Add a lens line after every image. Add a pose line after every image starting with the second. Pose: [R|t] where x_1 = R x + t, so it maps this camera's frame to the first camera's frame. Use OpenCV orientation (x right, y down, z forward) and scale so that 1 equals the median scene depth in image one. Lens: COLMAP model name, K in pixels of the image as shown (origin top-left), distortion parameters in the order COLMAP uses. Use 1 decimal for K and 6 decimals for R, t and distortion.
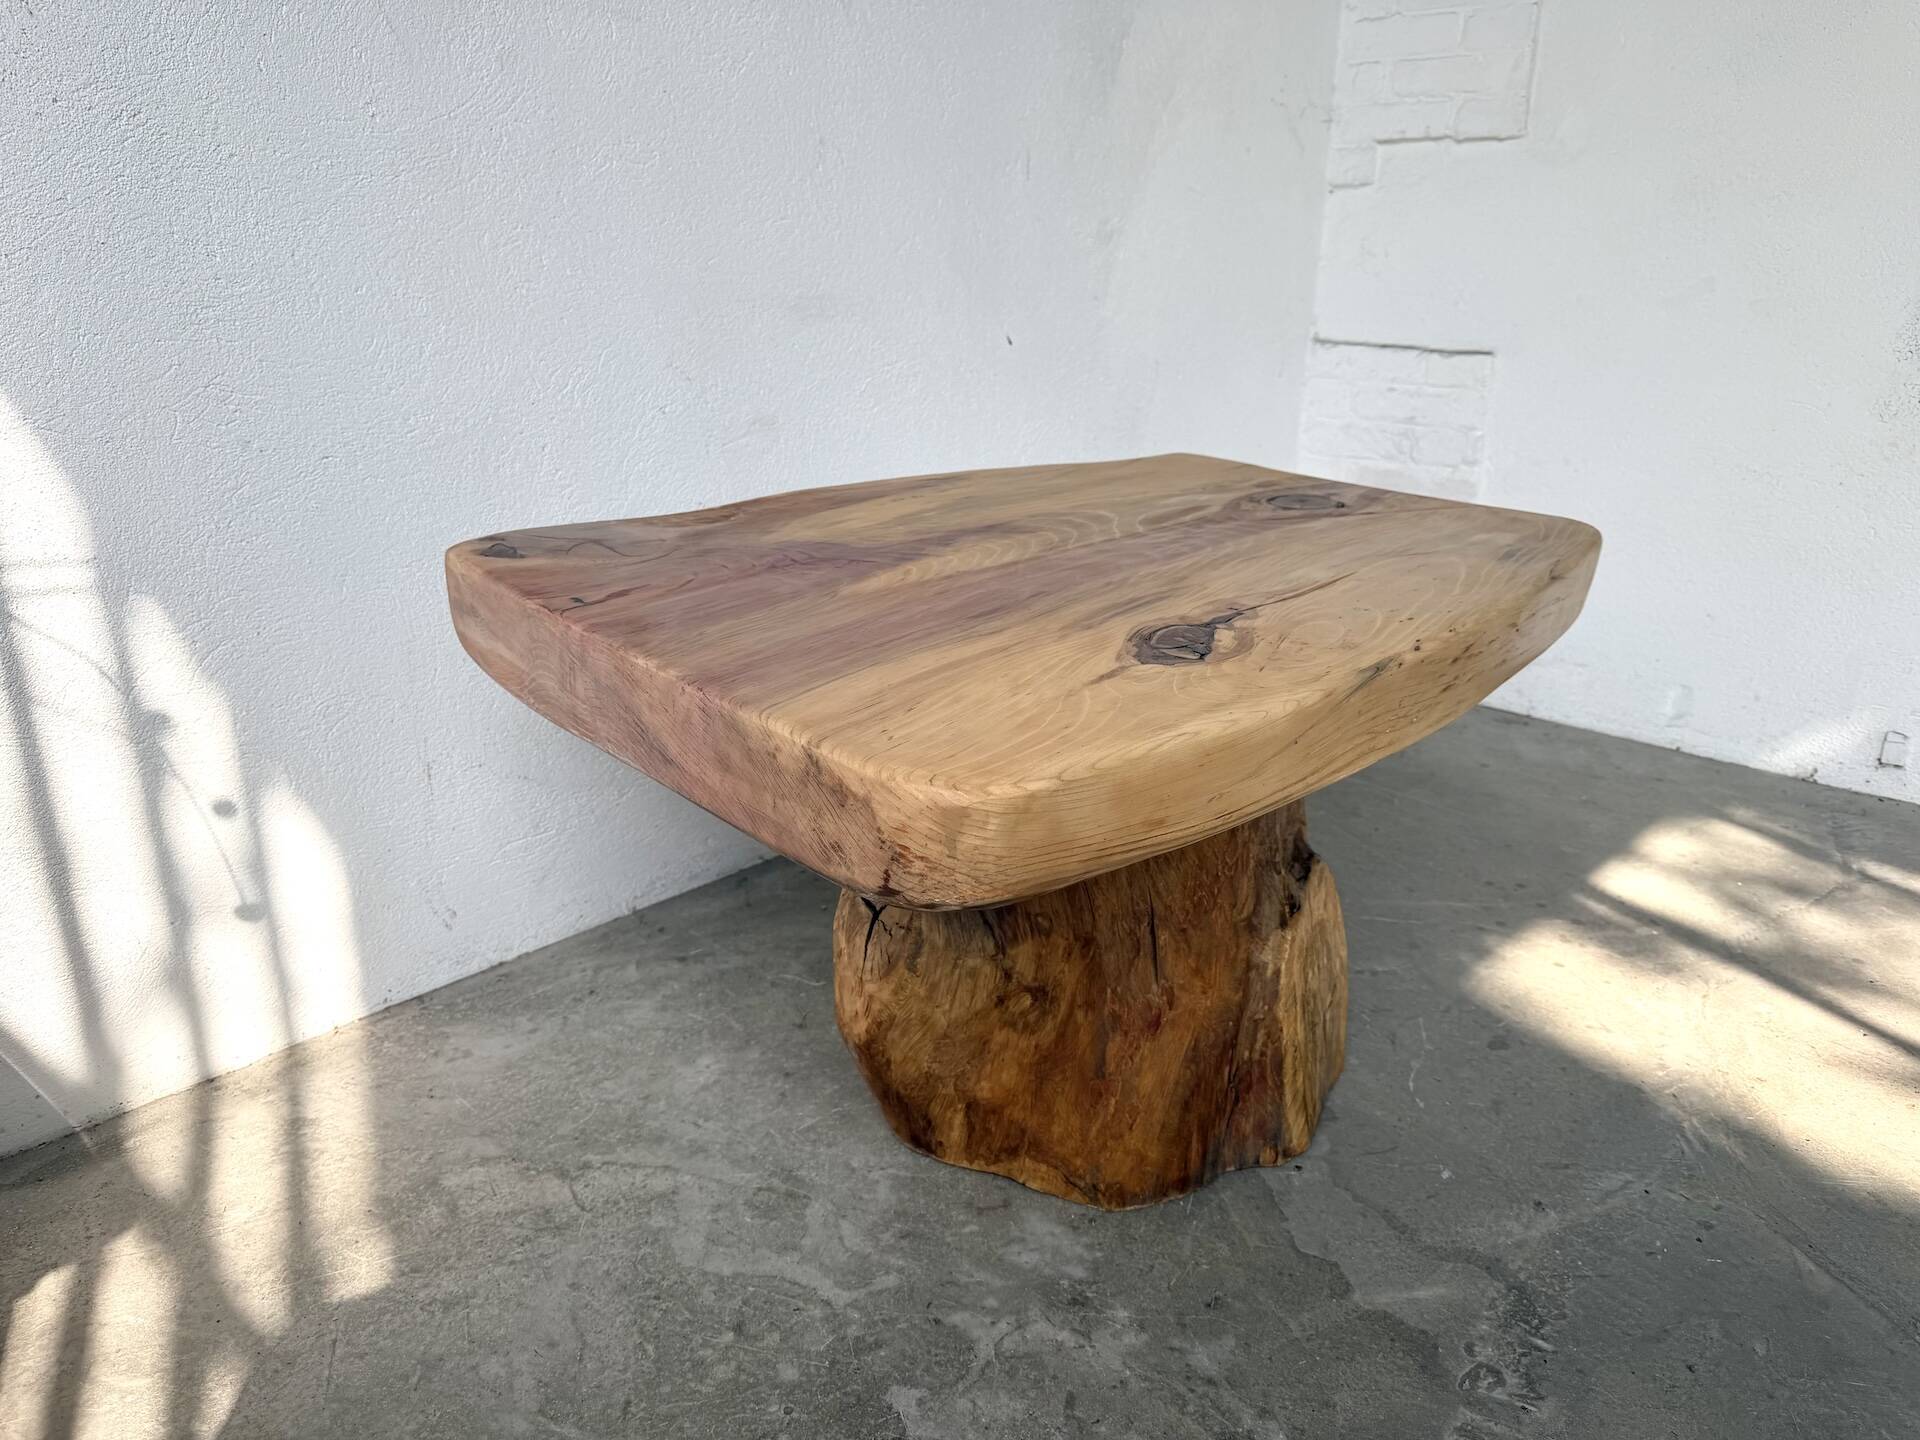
lens RADIAL K [[1364.4, 0, 949.7], [0, 1364.4, 708.6], [0, 0, 1]] dist [0.063074, -0.102580]
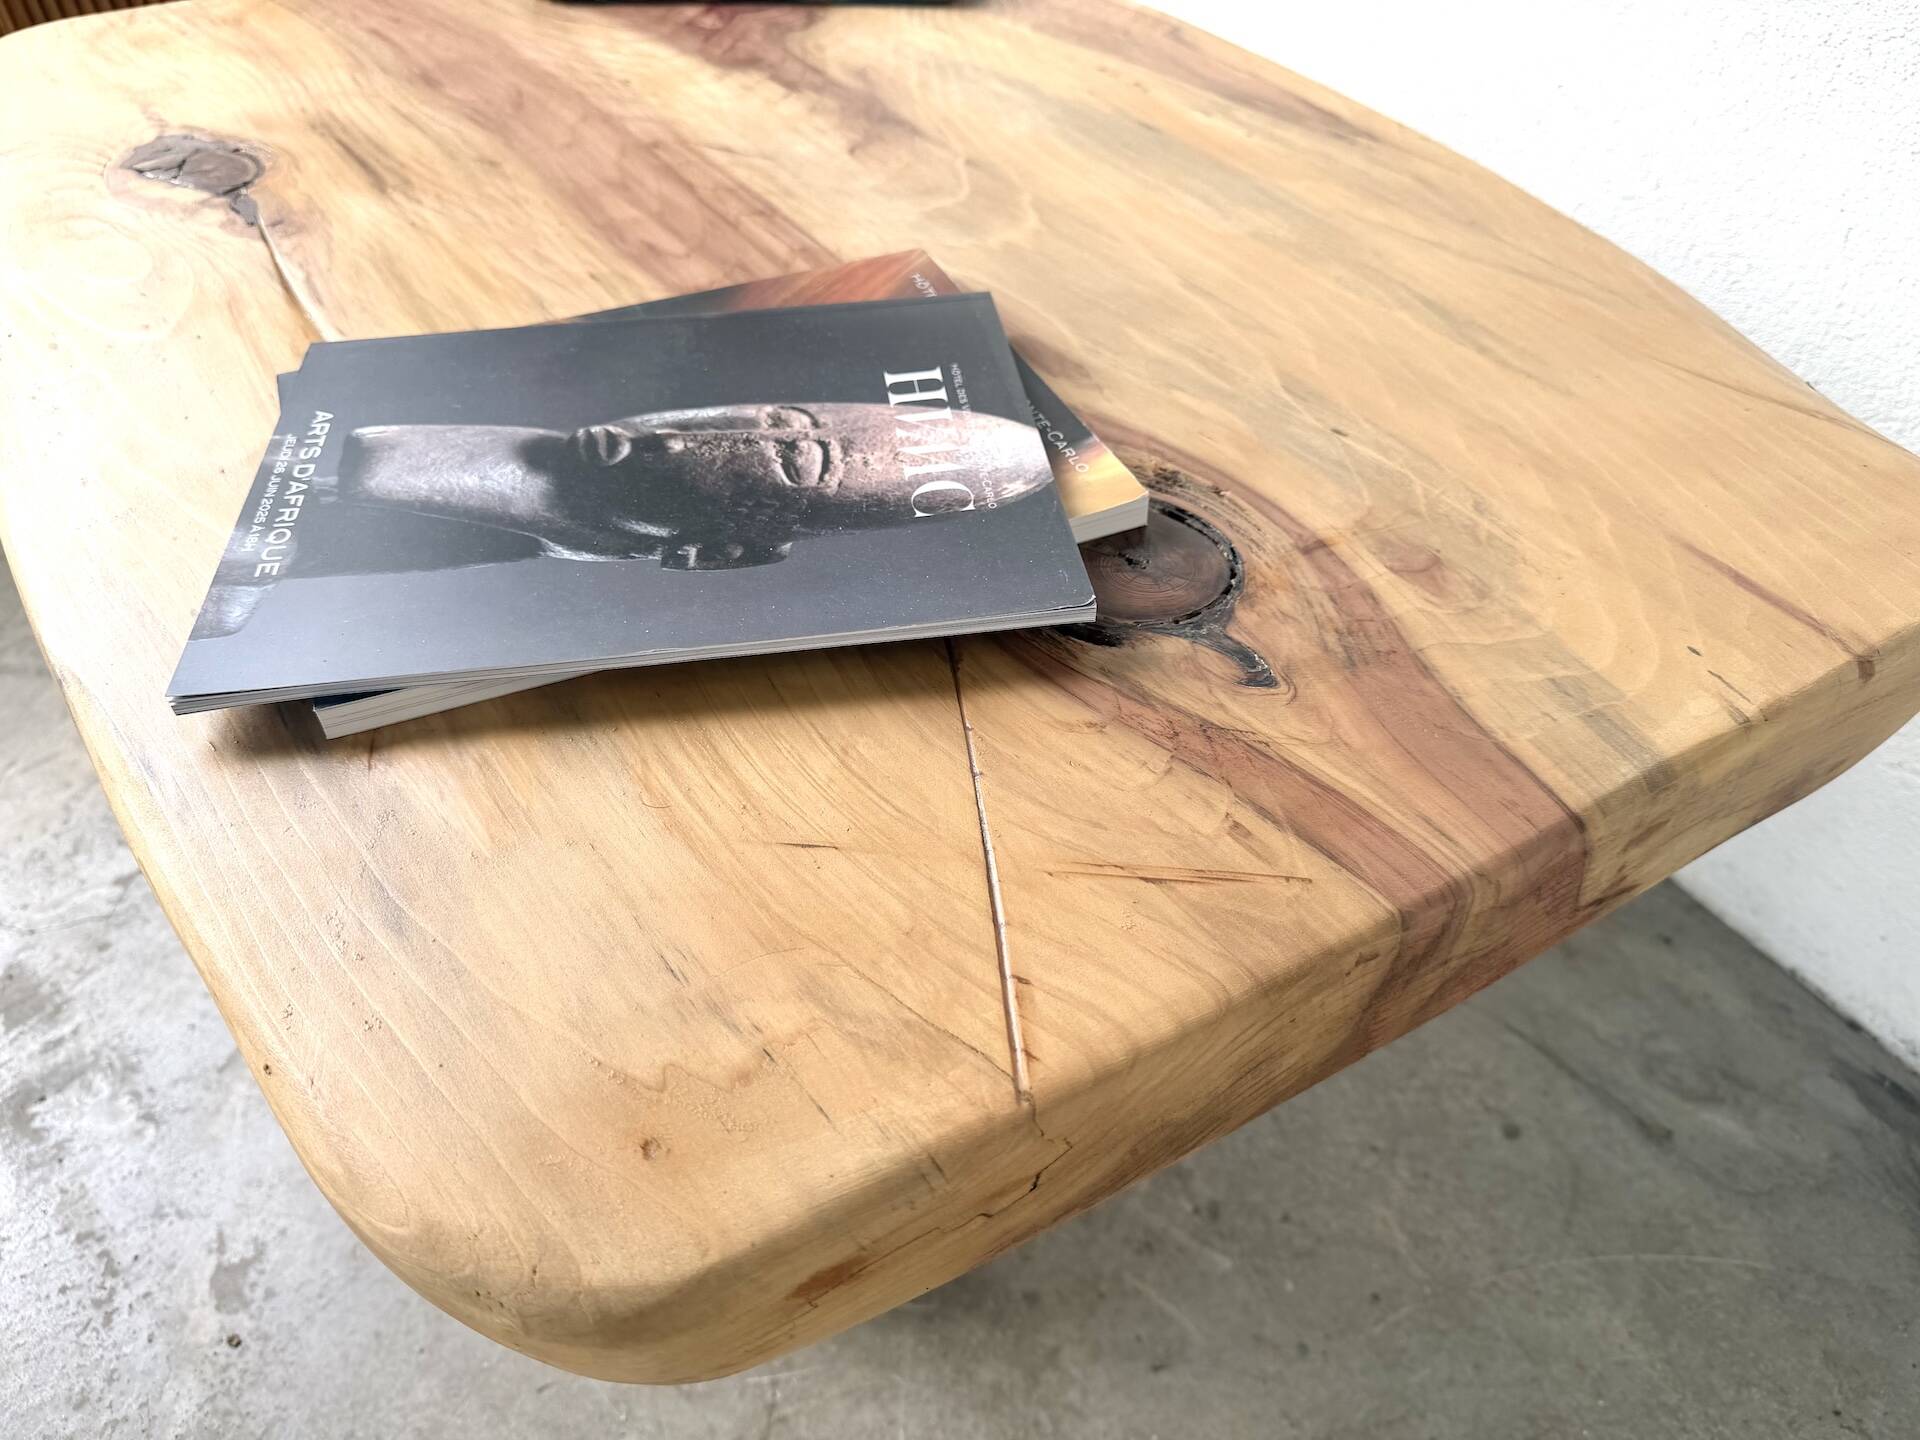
lens RADIAL K [[1382.8, 0, 961.9], [0, 1382.8, 730.7], [0, 0, 1]] dist [0.047782, -0.107081]
pose [[-0.271961, 0.638666, -0.719821, 0.641488], [-0.325546, 0.642851, 0.693370, -0.409411], [0.905570, 0.422905, 0.033085, 1.210025]]
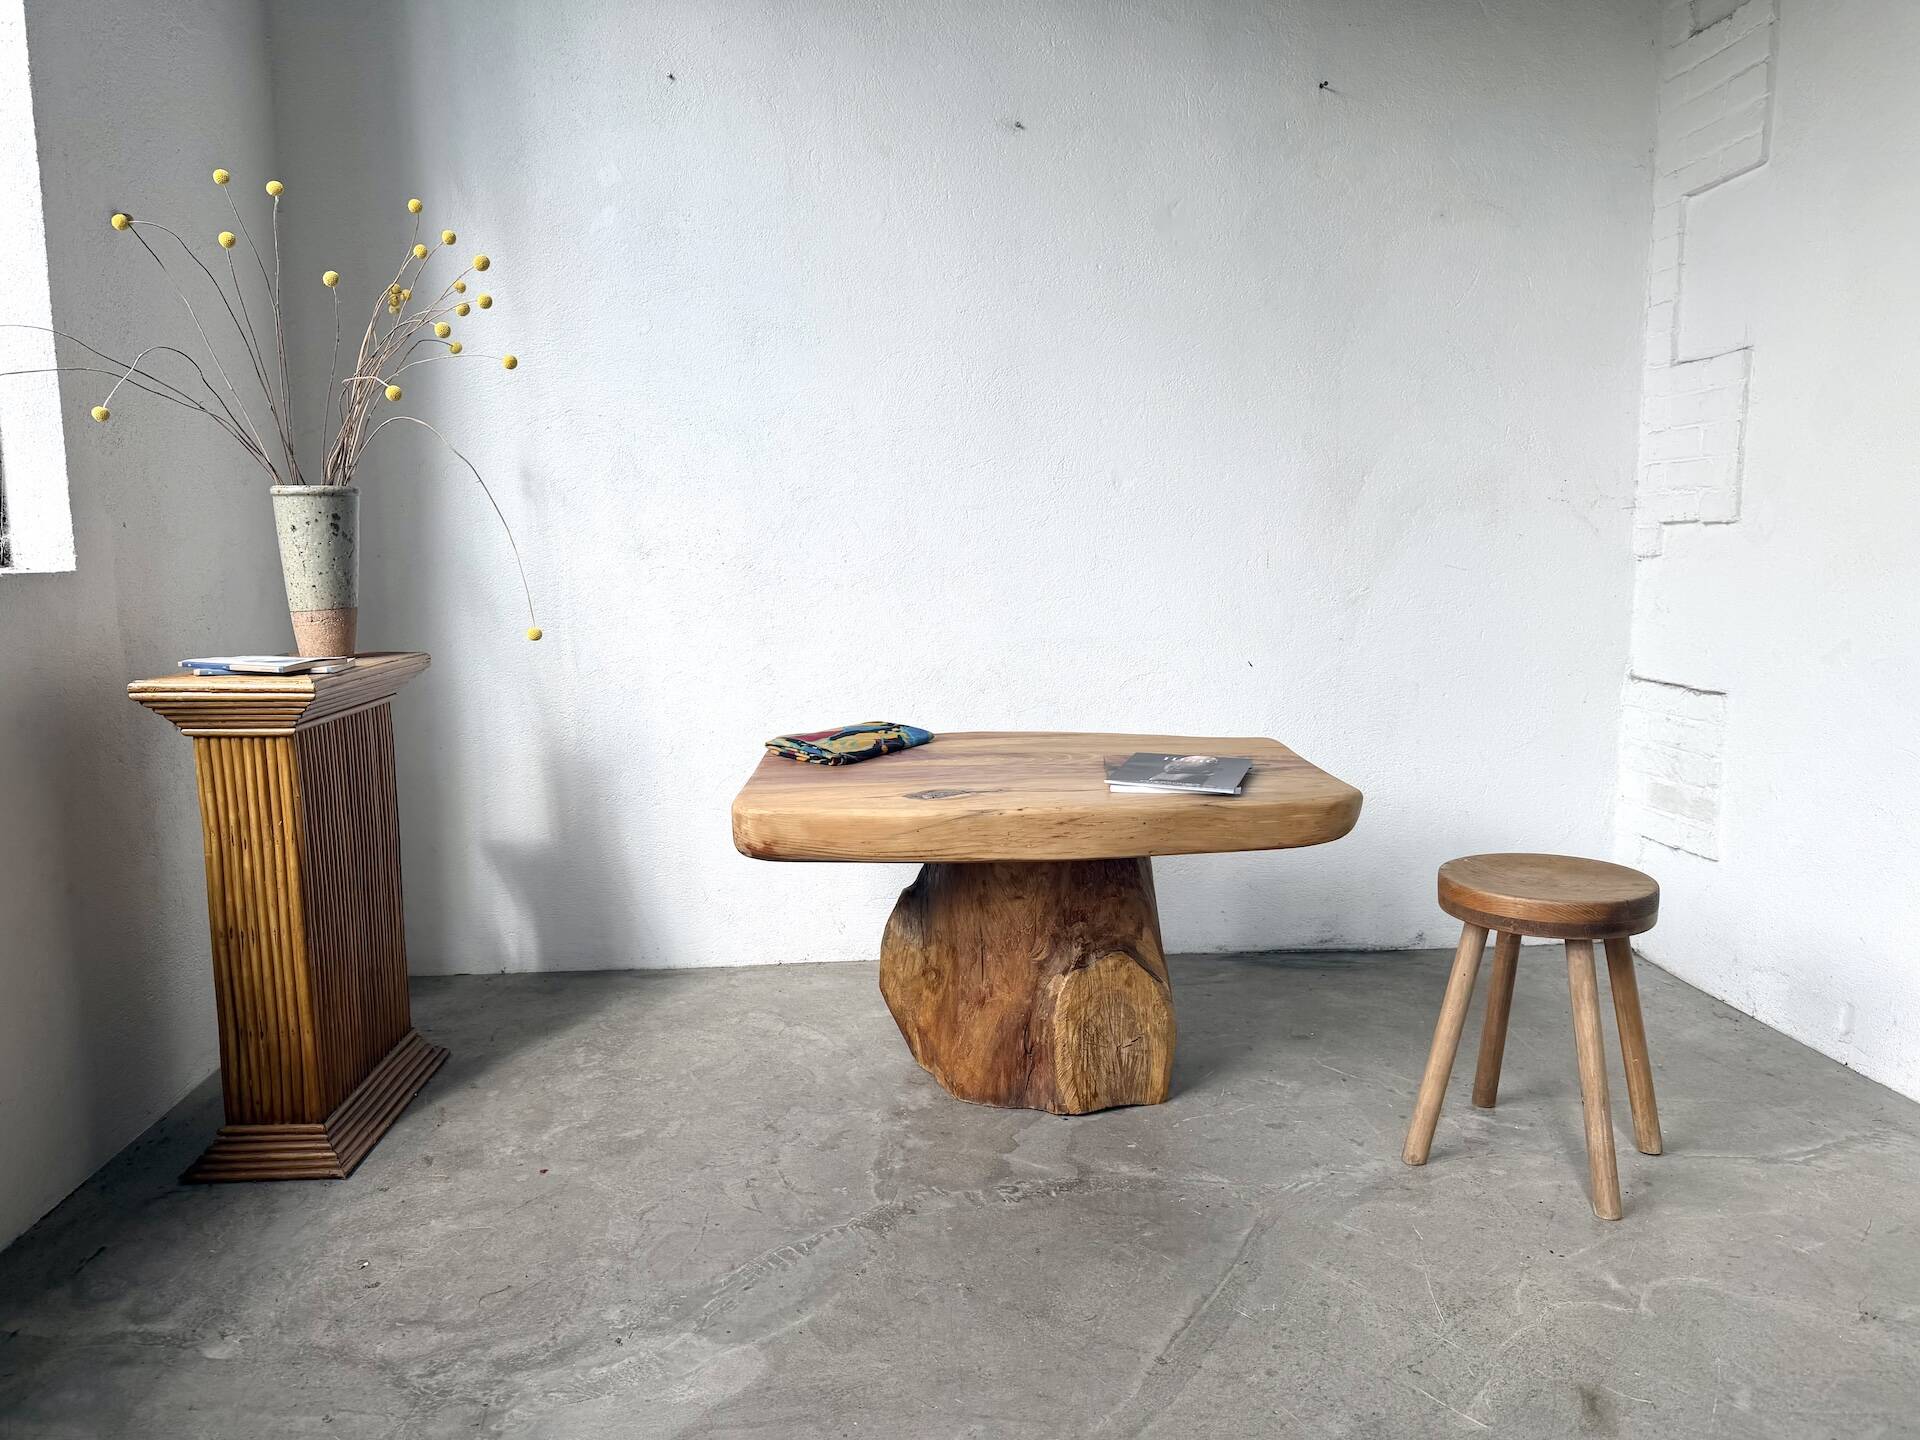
lens RADIAL K [[1332.9, 0, 959.2], [0, 1332.9, 713.0], [0, 0, 1]] dist [0.121067, -0.179483]
pose [[0.738329, 0.067514, -0.671053, 1.374938], [-0.205942, 0.970025, -0.128996, 0.081852], [0.642229, 0.233439, 0.730101, -0.518142]]
